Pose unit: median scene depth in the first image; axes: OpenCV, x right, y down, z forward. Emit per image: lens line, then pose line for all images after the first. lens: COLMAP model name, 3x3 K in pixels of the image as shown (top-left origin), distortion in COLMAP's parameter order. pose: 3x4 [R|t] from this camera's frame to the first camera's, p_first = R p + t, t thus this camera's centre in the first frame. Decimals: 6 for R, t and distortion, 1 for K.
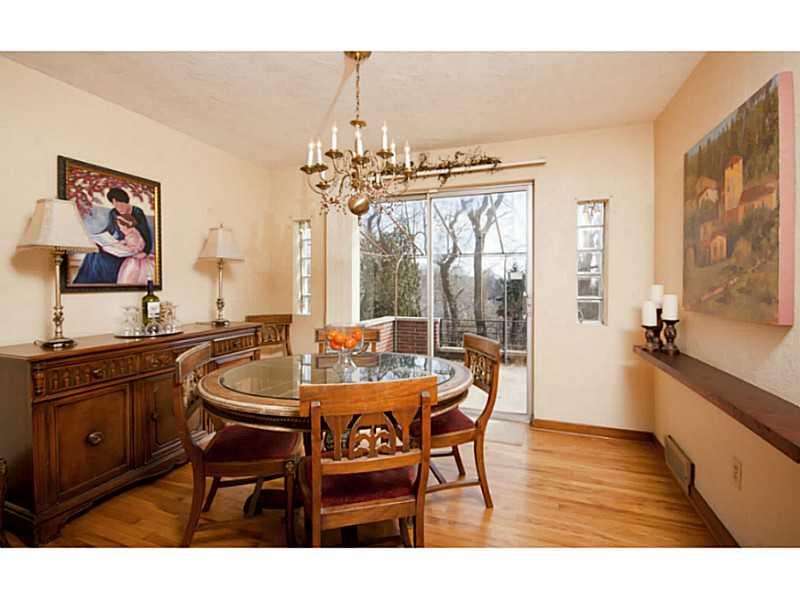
lens RADIAL K [[383.6, 0, 413.0], [0, 383.6, 286.9], [0, 0, 1]] dist [-0.002770, -0.003226]
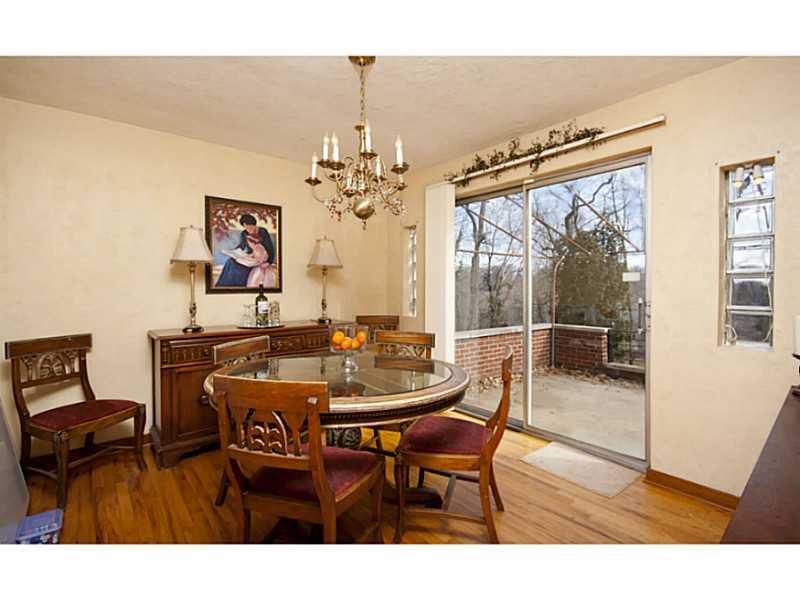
lens RADIAL K [[383.6, 0, 399.5], [0, 383.6, 291.7], [0, 0, 1]] dist [-0.002770, -0.003226]
pose [[0.854966, 0.006331, -0.518645, 0.340075], [-0.005256, 0.999980, 0.003542, 0.000029], [0.518657, -0.000302, 0.854982, 0.135563]]
